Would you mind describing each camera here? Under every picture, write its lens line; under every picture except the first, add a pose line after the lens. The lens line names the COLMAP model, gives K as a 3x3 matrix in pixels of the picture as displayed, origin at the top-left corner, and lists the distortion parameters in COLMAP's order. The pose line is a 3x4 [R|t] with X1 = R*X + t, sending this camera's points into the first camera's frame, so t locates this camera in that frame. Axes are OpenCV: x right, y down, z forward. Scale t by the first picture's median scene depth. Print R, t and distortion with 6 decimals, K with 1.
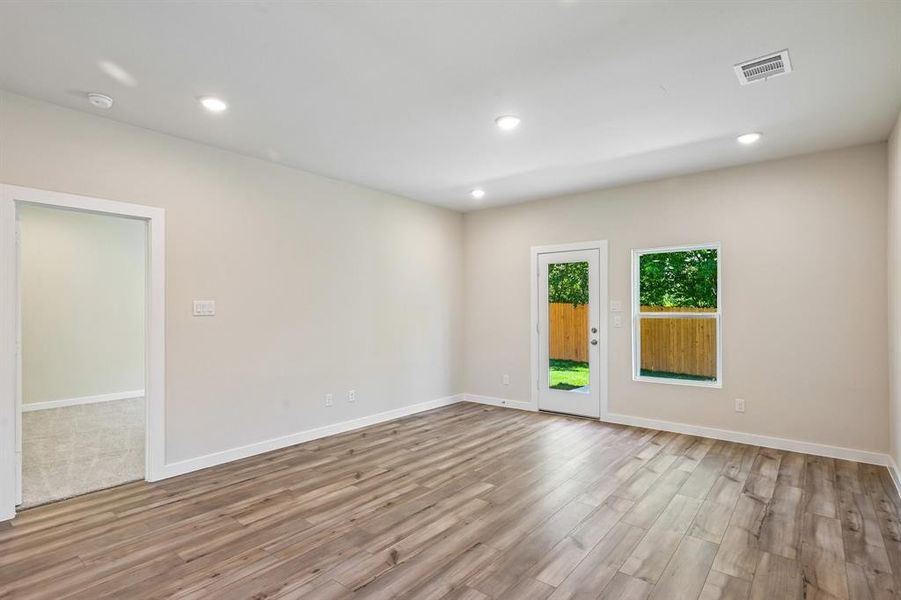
lens RADIAL K [[412.4, 0, 449.2], [0, 412.4, 303.4], [0, 0, 1]] dist [-0.002771, 0.000610]
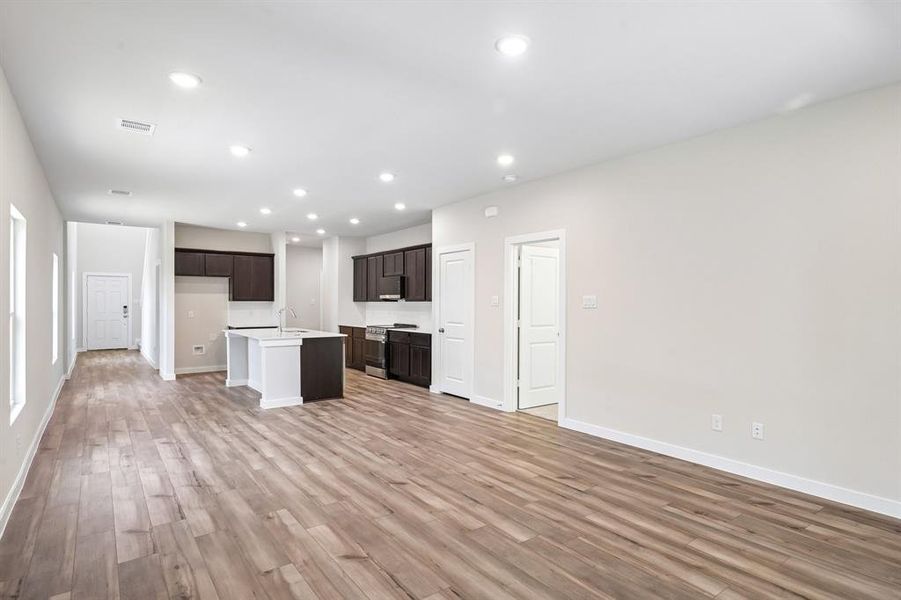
lens RADIAL K [[412.4, 0, 449.8], [0, 412.4, 300.5], [0, 0, 1]] dist [-0.002771, 0.000610]
pose [[-0.131058, -0.000405, -0.991375, 0.789162], [0.007646, 0.999970, -0.001419, 0.000380], [0.991345, -0.007766, -0.131050, 0.876367]]
